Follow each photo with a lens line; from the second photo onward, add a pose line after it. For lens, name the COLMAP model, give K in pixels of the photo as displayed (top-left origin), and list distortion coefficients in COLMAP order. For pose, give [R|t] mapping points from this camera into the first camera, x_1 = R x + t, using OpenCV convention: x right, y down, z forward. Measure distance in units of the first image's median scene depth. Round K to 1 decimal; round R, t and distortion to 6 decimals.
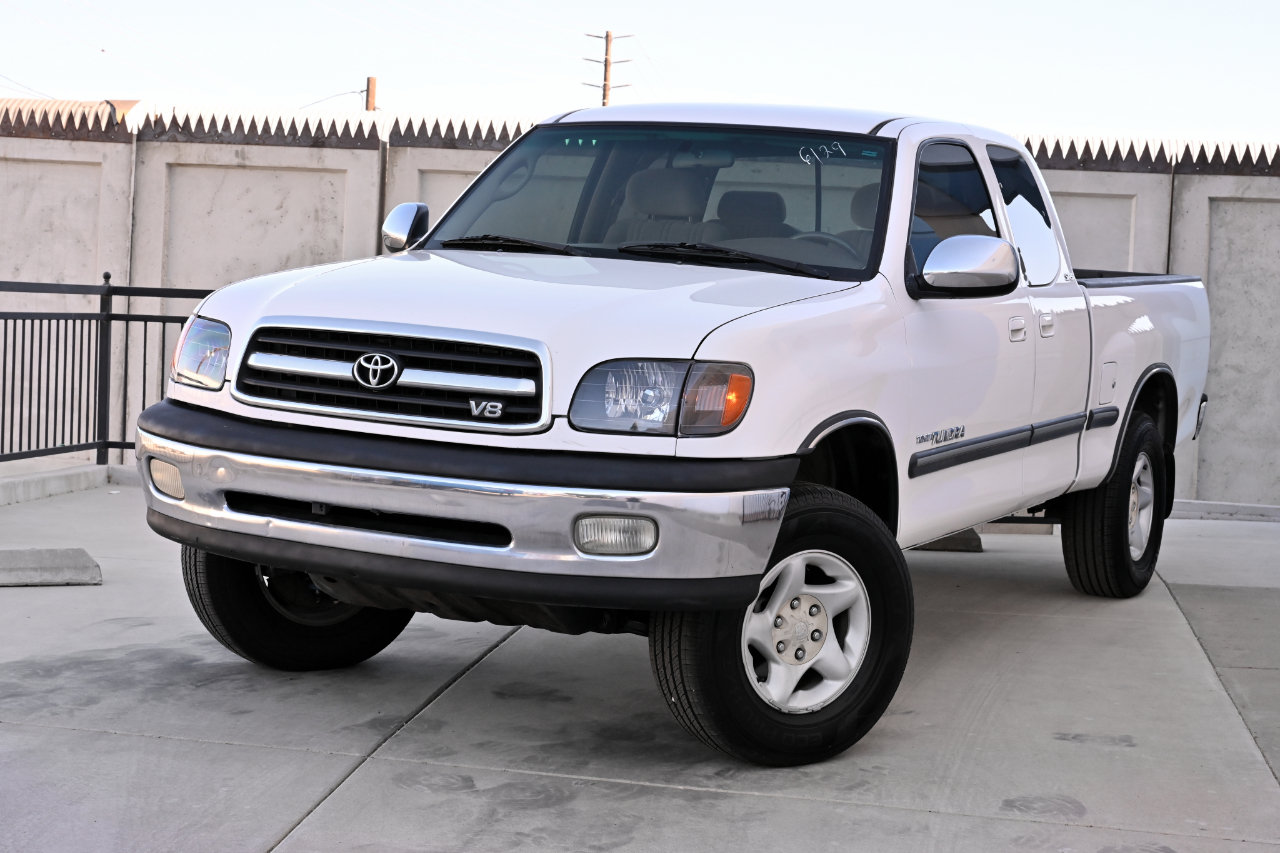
lens RADIAL K [[2156.7, 0, 640.0], [0, 2156.7, 426.5], [0, 0, 1]] dist [-0.010077, 0.078816]
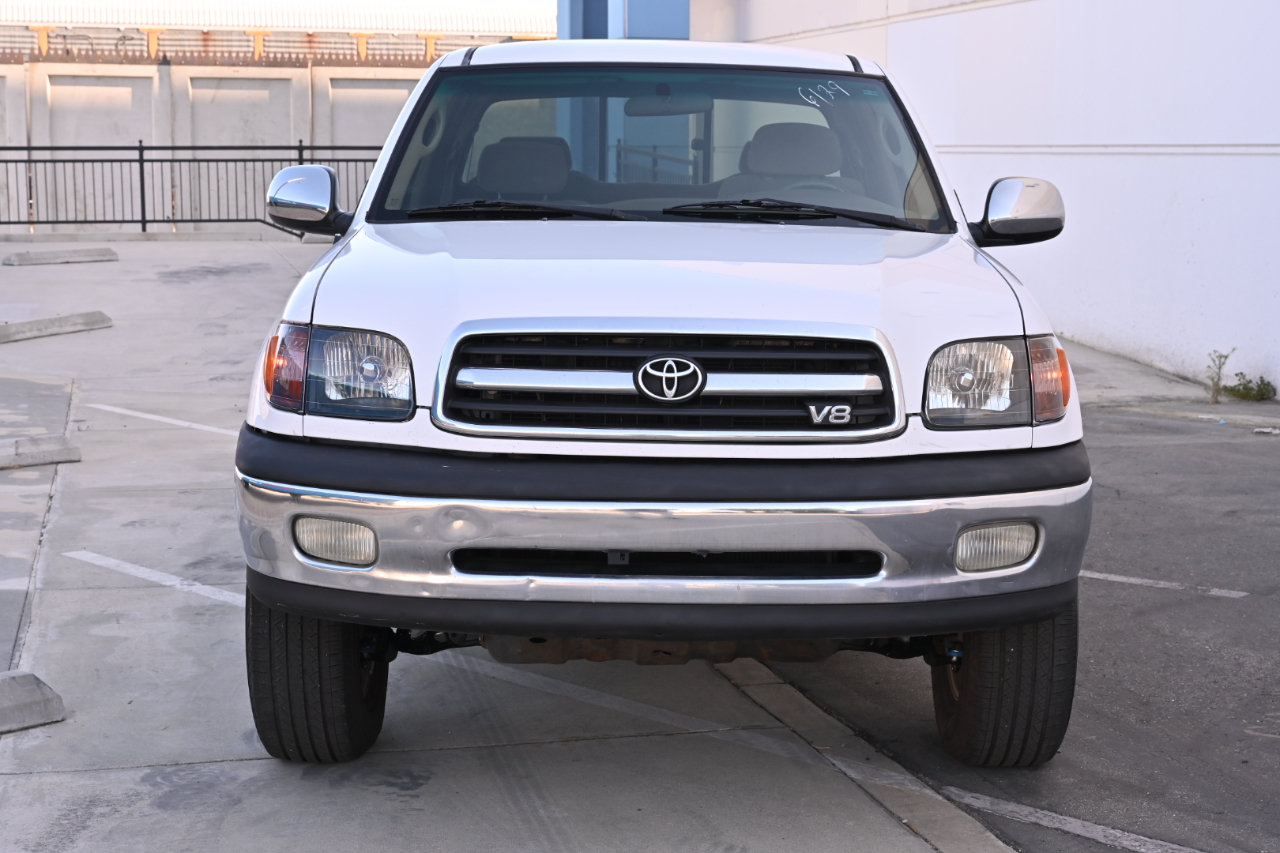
lens RADIAL K [[2033.4, 0, 640.0], [0, 2033.4, 426.5], [0, 0, 1]] dist [0.056649, 0.169530]
pose [[0.885348, -0.097748, 0.454537, -0.479837], [0.079257, 0.995070, 0.059612, -0.054479], [-0.458123, -0.016752, 0.888731, 0.330944]]
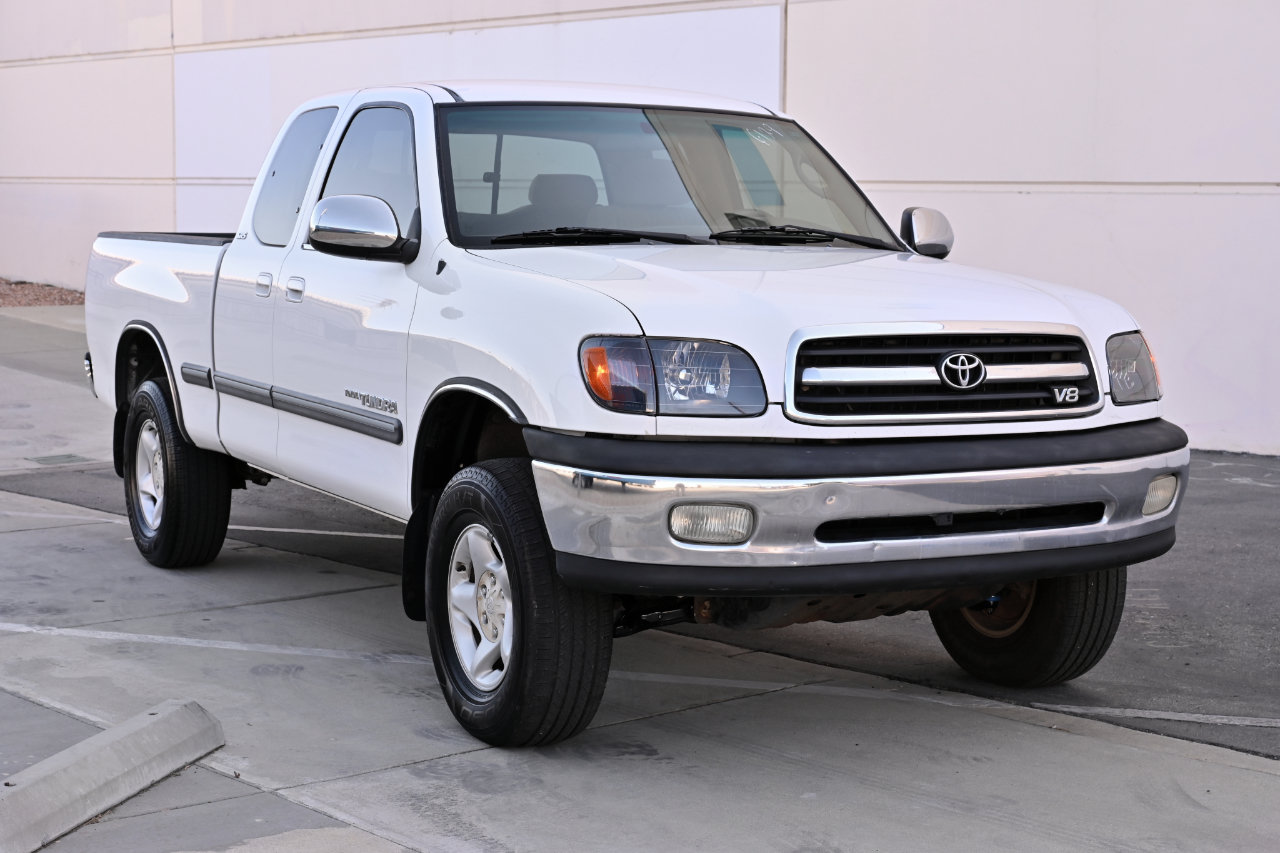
lens RADIAL K [[2156.7, 0, 640.0], [0, 2156.7, 426.5], [0, 0, 1]] dist [-0.010077, 0.078816]
pose [[0.571566, -0.122780, 0.811318, -1.004319], [0.098640, 0.991853, 0.080611, -0.094338], [-0.814606, 0.033954, 0.579020, 0.554786]]
